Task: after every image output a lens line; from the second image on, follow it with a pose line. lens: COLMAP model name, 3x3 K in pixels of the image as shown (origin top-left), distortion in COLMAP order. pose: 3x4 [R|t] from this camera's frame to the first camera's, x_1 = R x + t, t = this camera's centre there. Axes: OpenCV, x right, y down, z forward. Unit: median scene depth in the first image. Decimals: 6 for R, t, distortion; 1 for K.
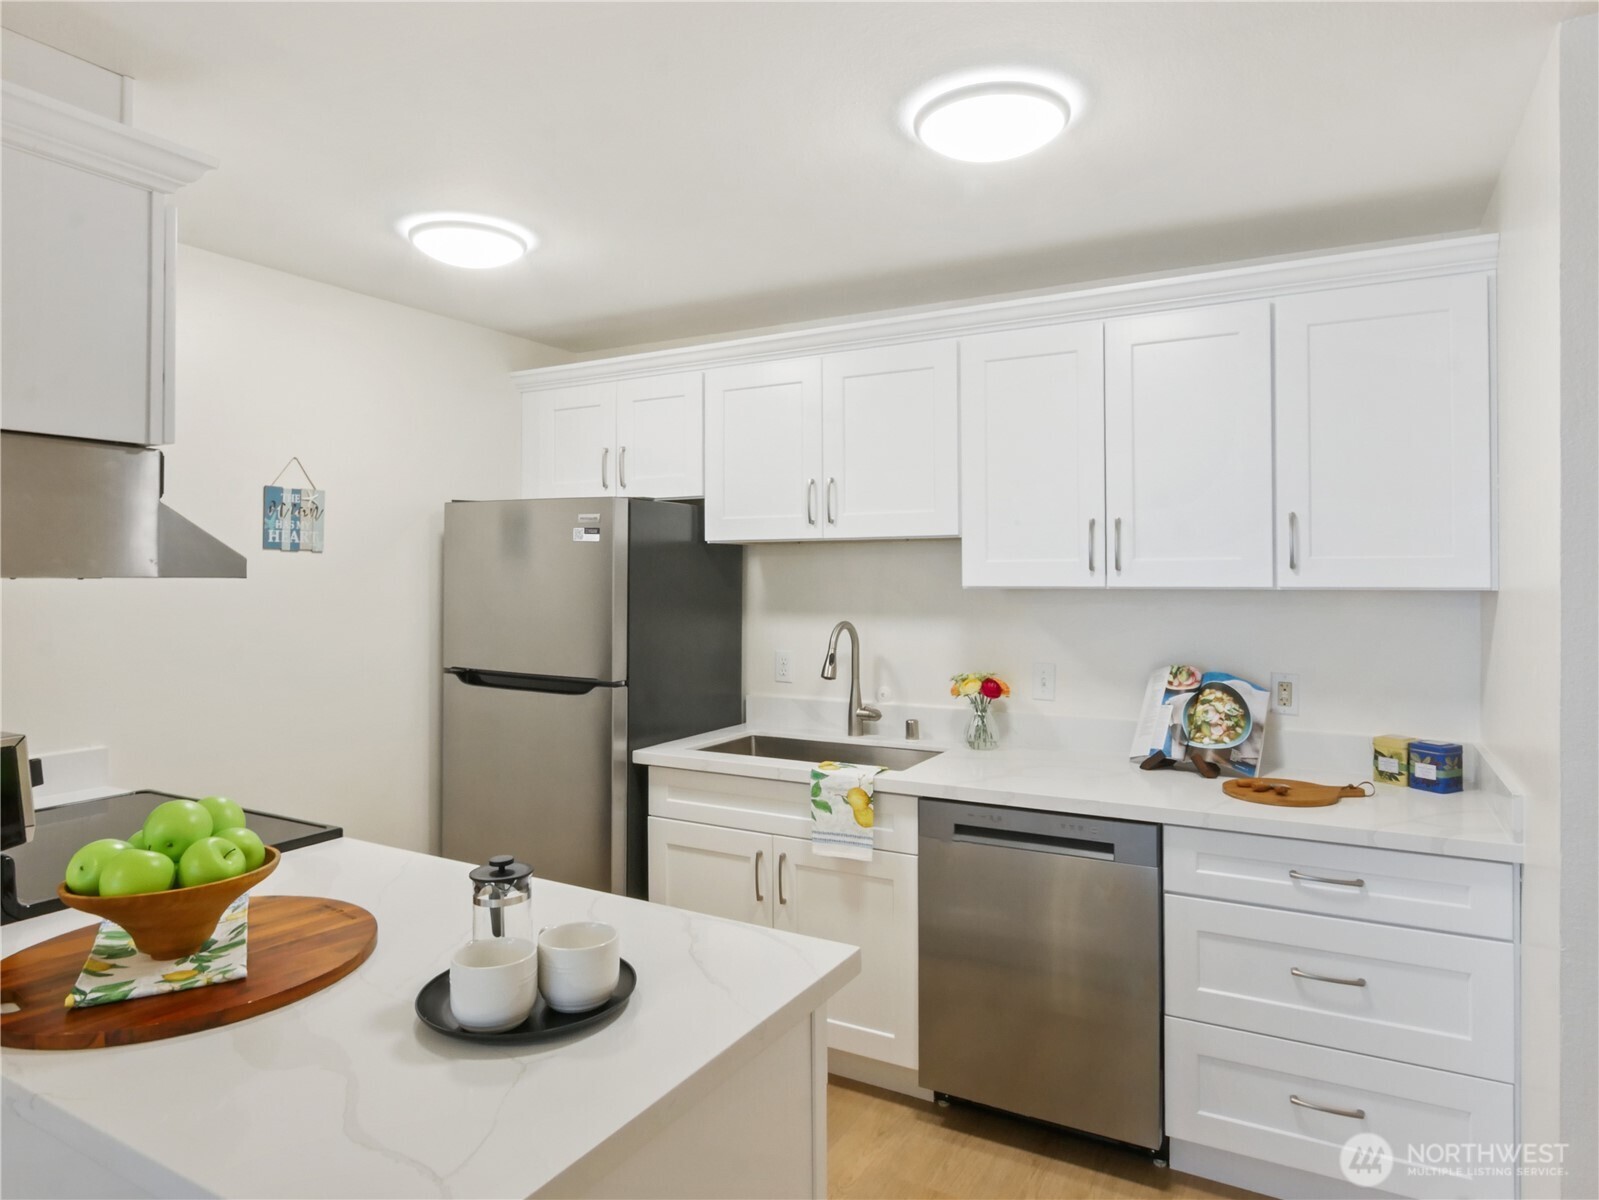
lens RADIAL K [[974.0, 0, 822.6], [0, 974.0, 572.6], [0, 0, 1]] dist [0.002589, 0.000313]
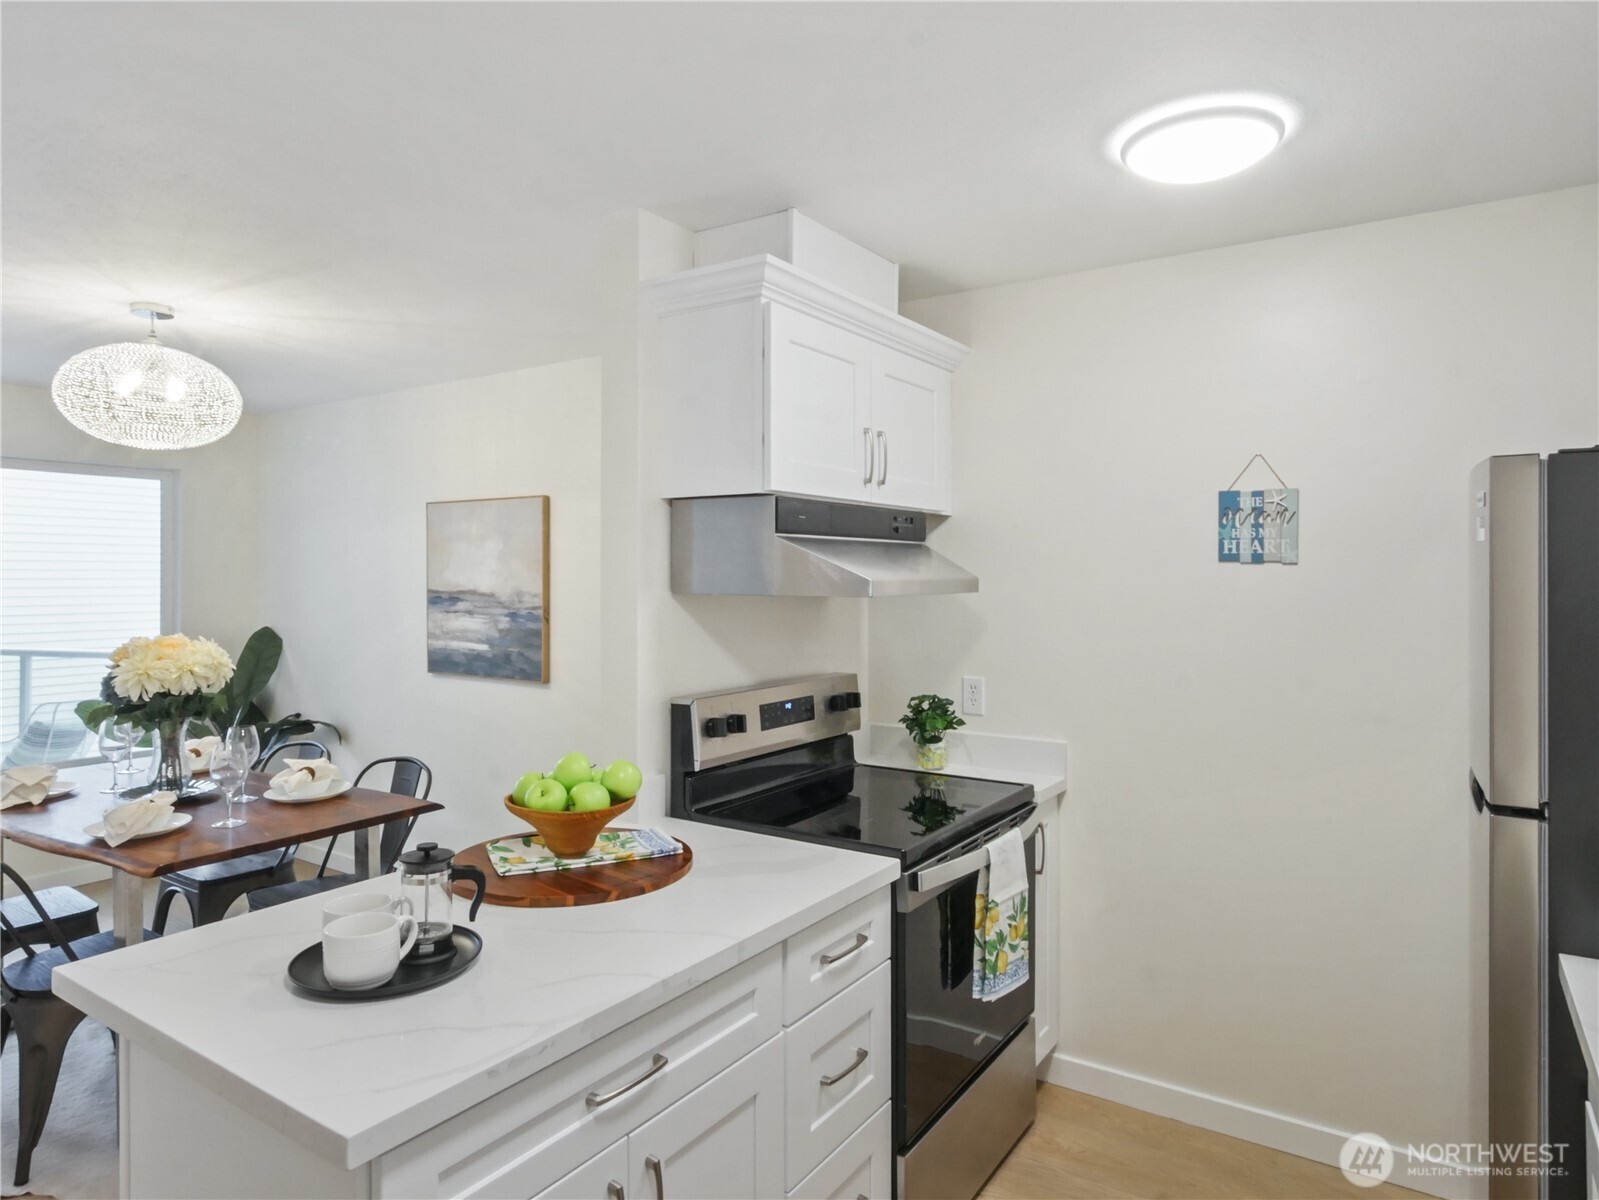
lens RADIAL K [[974.0, 0, 796.6], [0, 974.0, 580.0], [0, 0, 1]] dist [0.002589, 0.000313]
pose [[-0.089615, 0.005734, -0.995960, 0.341649], [0.002838, 0.999981, 0.005501, -0.012937], [0.995972, -0.002334, -0.089630, 0.662524]]
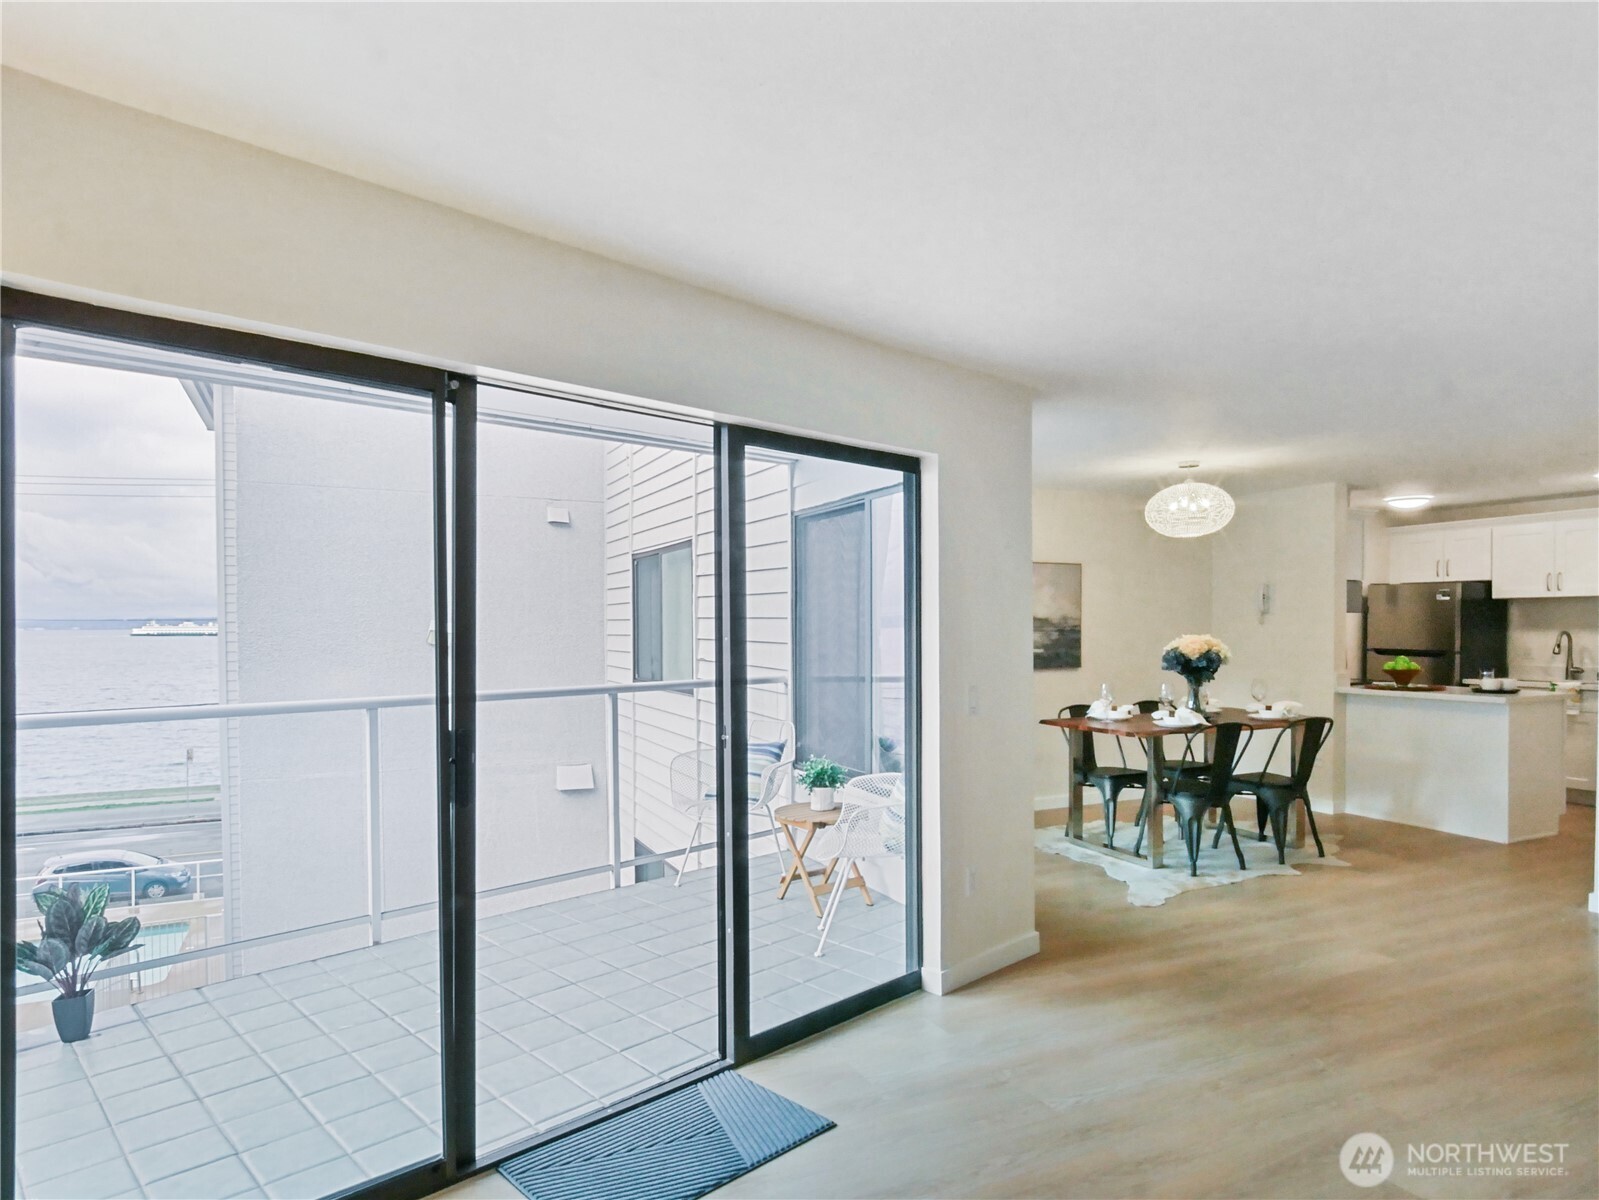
lens RADIAL K [[974.0, 0, 804.0], [0, 974.0, 637.5], [0, 0, 1]] dist [0.002589, 0.000313]
pose [[0.814676, 0.005285, -0.579892, -0.119746], [0.006461, 0.999814, 0.018189, 0.012283], [0.579880, -0.018565, 0.814490, -2.217036]]
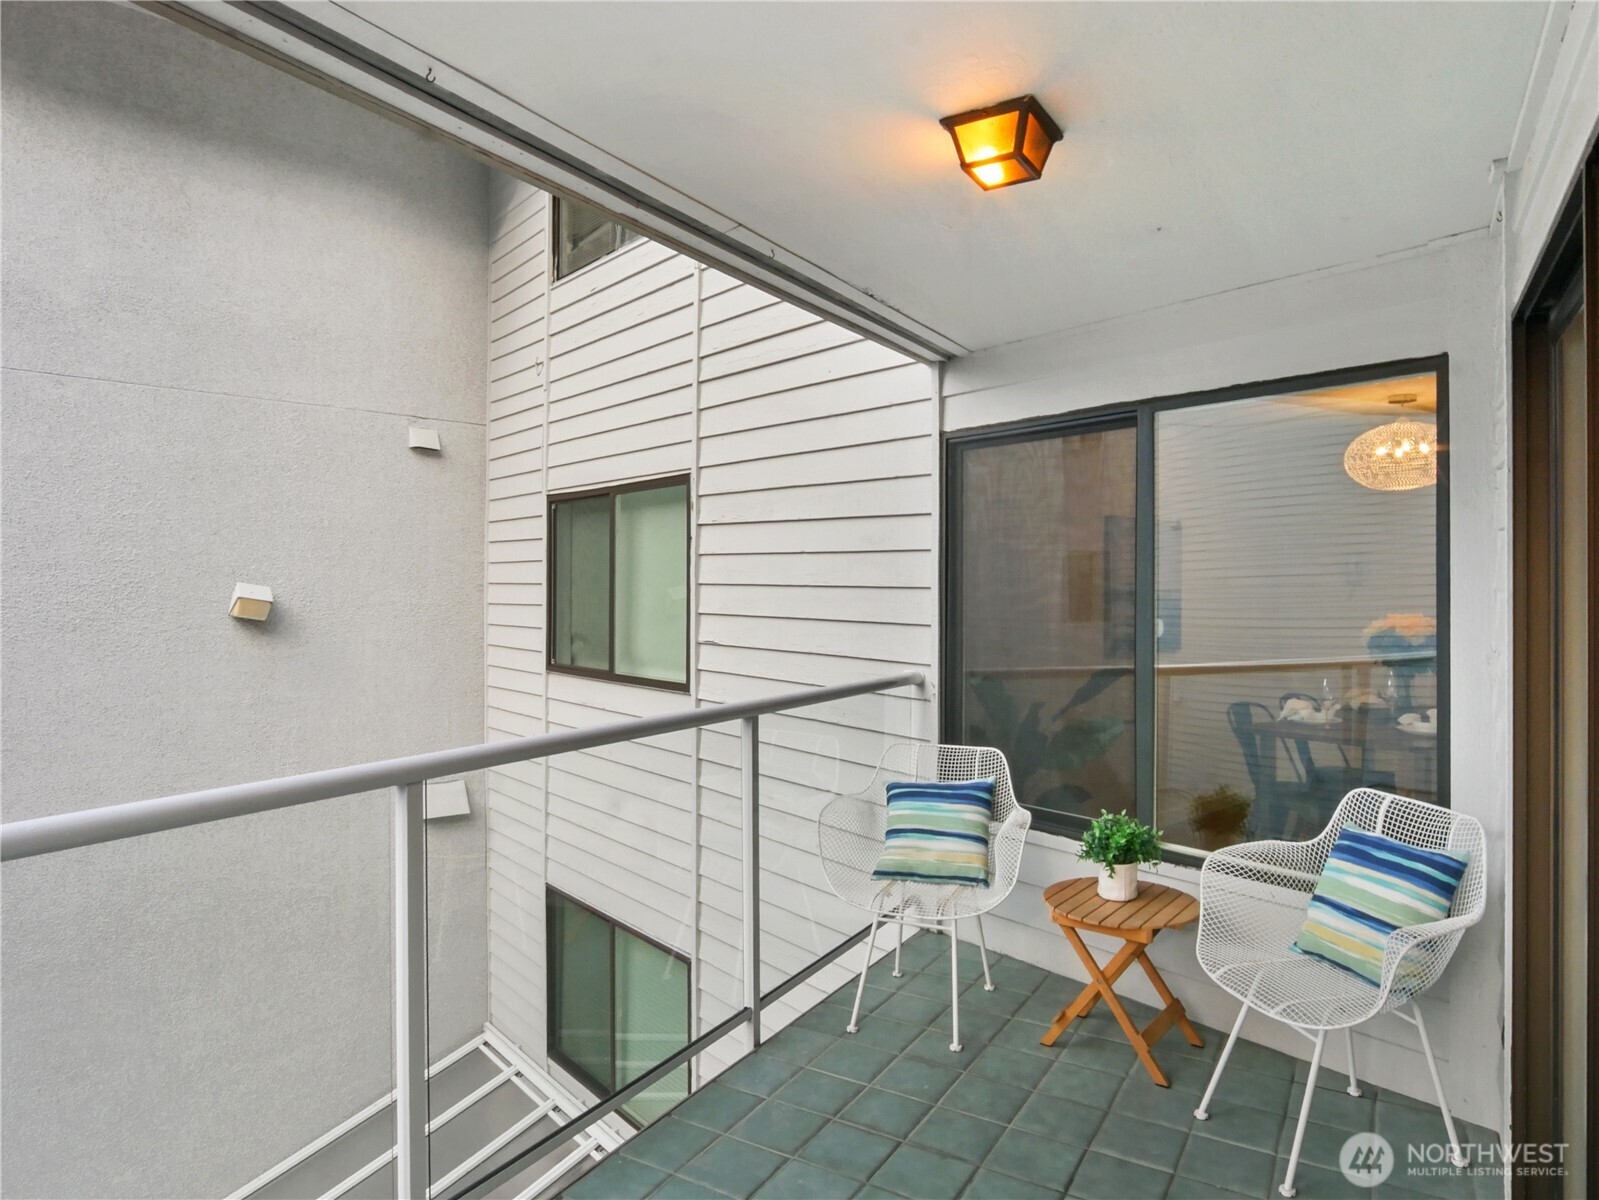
lens RADIAL K [[974.0, 0, 797.3], [0, 974.0, 598.3], [0, 0, 1]] dist [0.002589, 0.000313]
pose [[0.937656, 0.010476, -0.347406, -1.014555], [-0.004746, 0.999838, 0.017341, -0.000586], [0.347532, -0.014611, 0.937554, -1.943289]]
